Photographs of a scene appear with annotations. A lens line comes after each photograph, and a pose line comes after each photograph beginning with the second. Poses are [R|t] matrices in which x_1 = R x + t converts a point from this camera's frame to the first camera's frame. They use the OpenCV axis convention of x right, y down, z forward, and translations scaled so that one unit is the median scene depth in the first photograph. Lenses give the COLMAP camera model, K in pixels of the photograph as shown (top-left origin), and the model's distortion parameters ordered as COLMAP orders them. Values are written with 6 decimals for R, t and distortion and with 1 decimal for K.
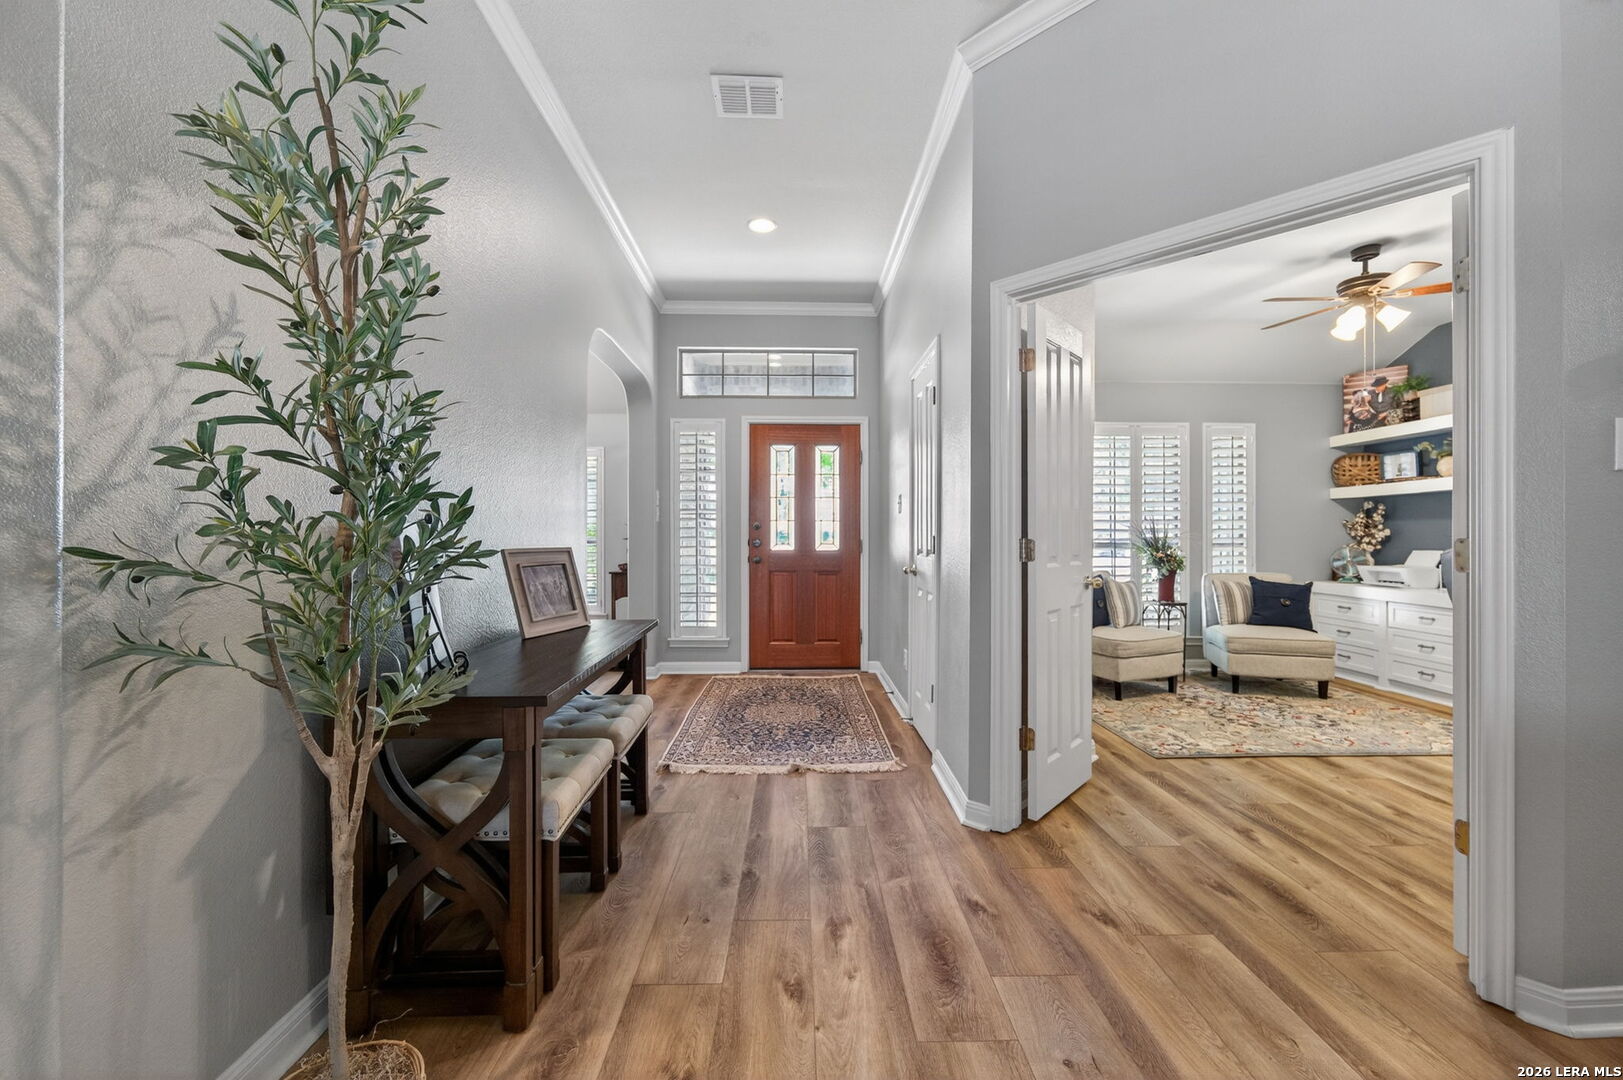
lens RADIAL K [[644.9, 0, 804.3], [0, 644.9, 532.4], [0, 0, 1]] dist [-0.000318, 0.001048]
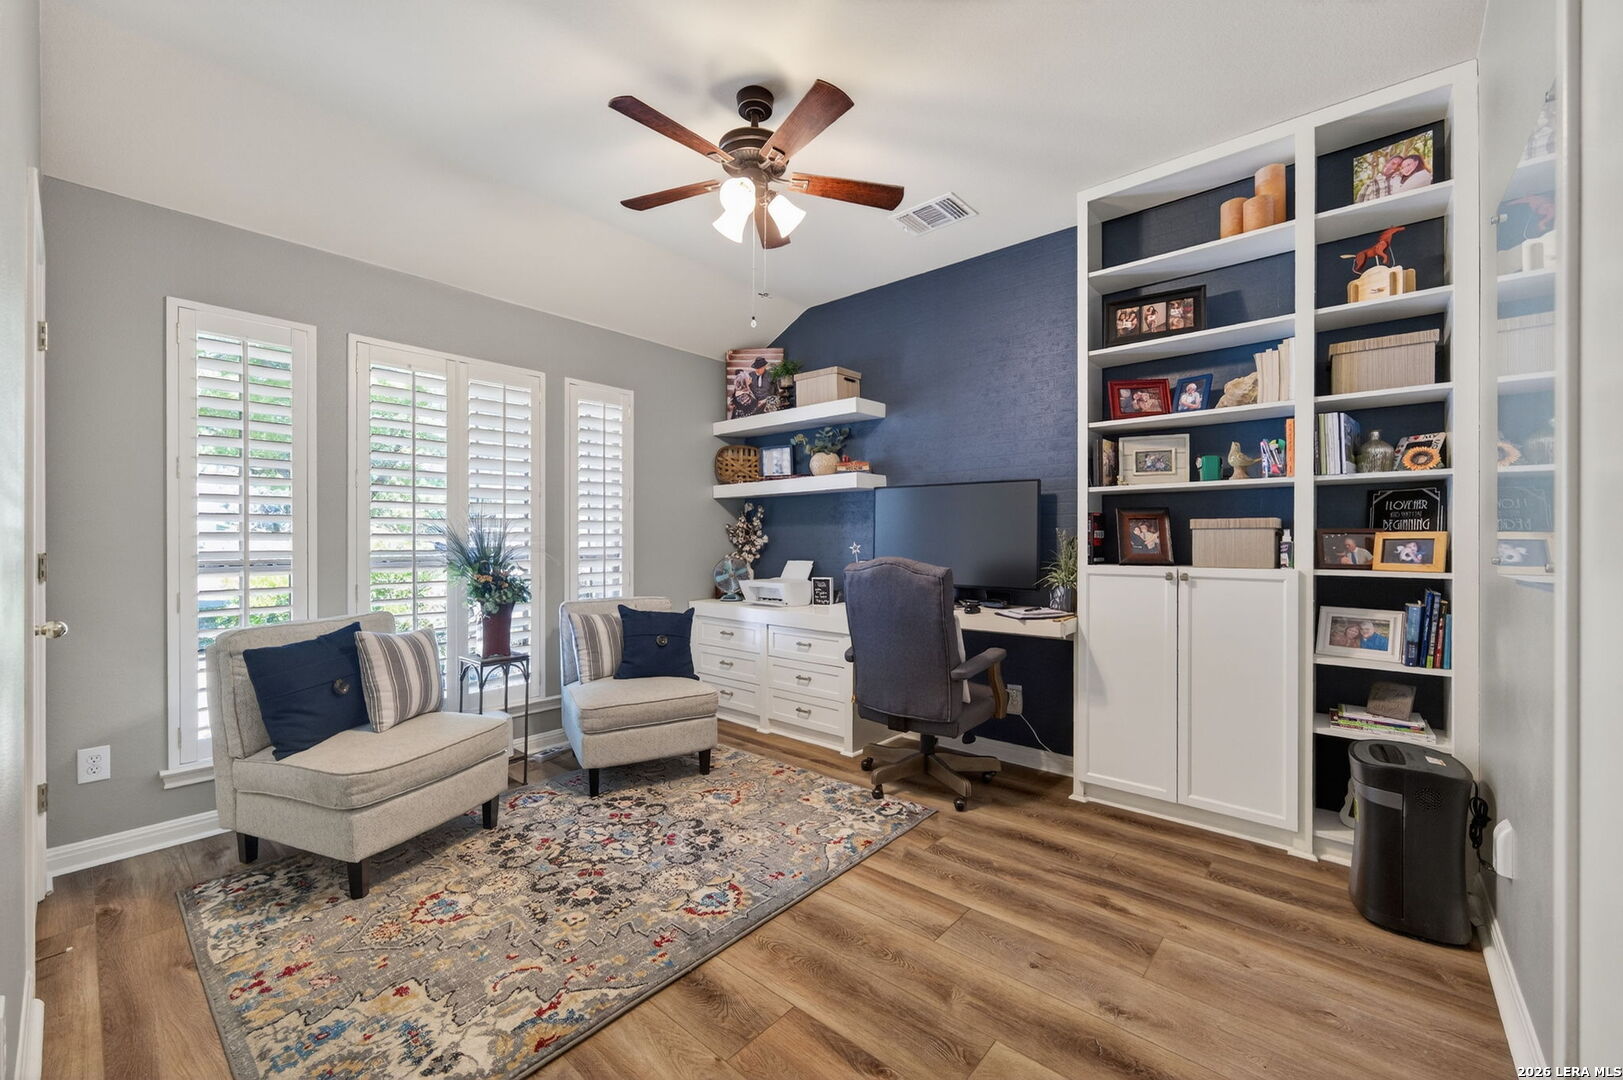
lens RADIAL K [[644.9, 0, 813.8], [0, 644.9, 539.0], [0, 0, 1]] dist [-0.000318, 0.001048]
pose [[0.672392, -0.000336, 0.740195, 0.319640], [-0.002271, 0.999994, 0.002516, -0.003069], [-0.740192, -0.003373, 0.672387, 0.385404]]
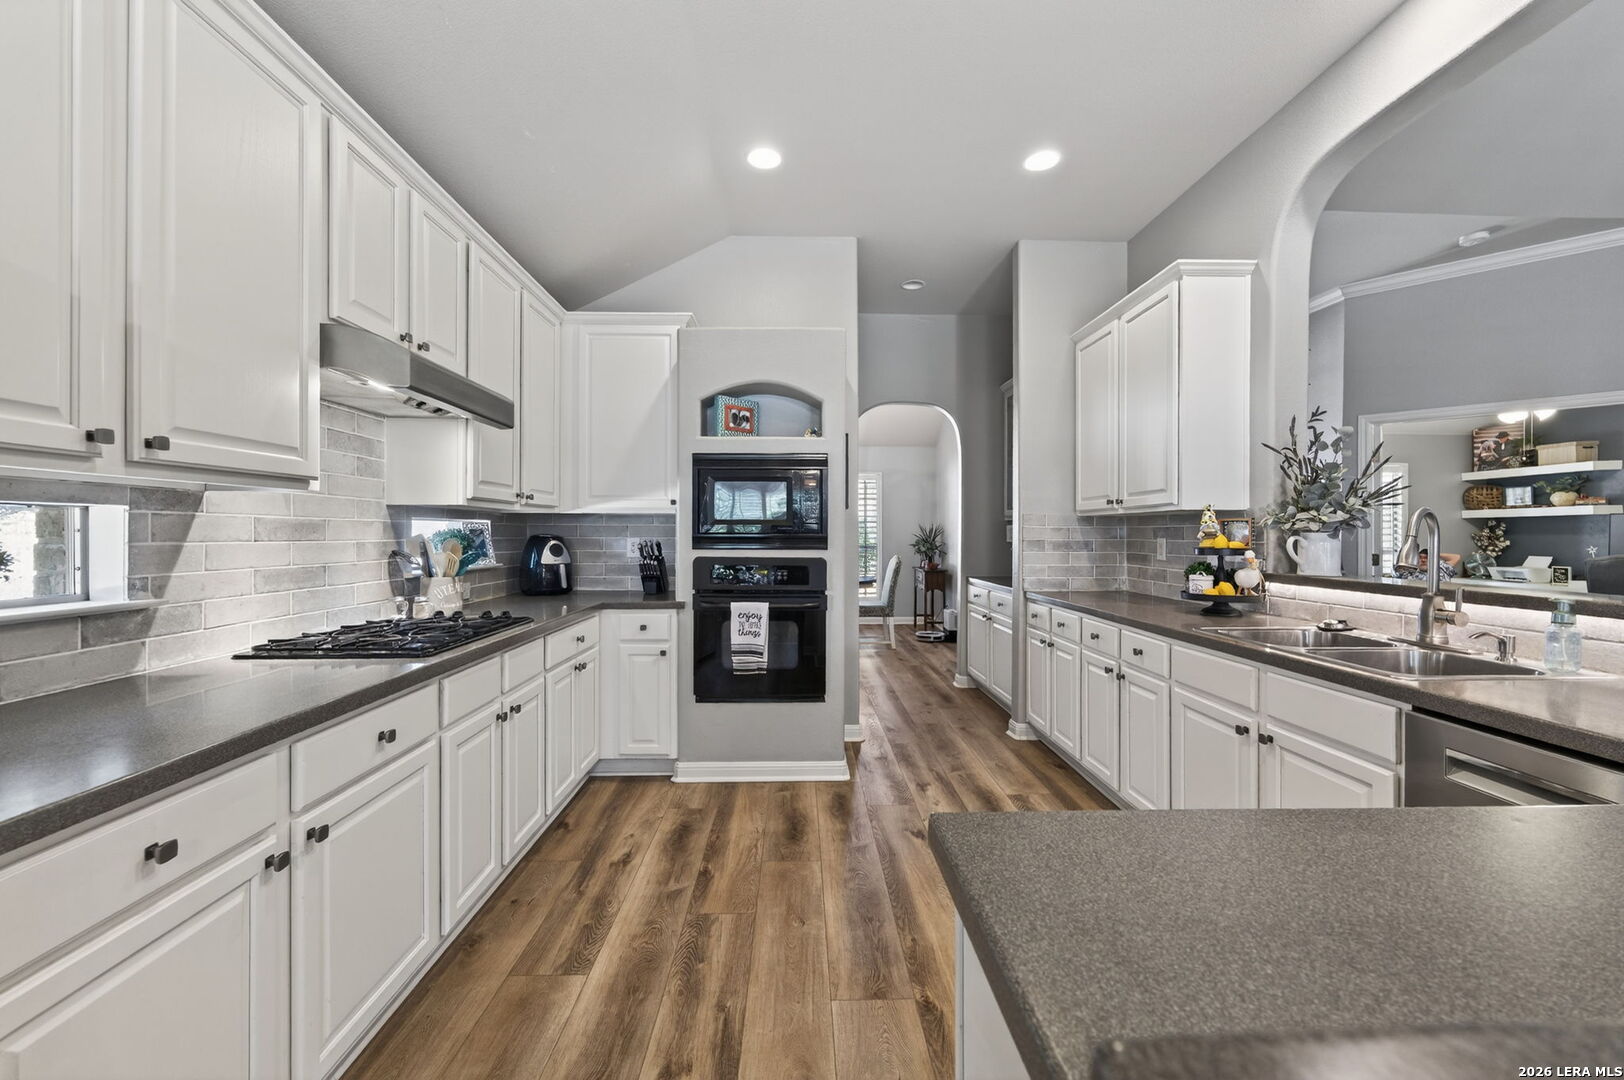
lens RADIAL K [[645.3, 0, 803.3], [0, 645.3, 533.7], [0, 0, 1]] dist [-0.000318, 0.001048]
pose [[0.999814, 0.003138, -0.019027, -0.617497], [-0.003061, 0.999987, 0.004054, -0.022234], [0.019039, -0.003995, 0.999811, -0.445102]]
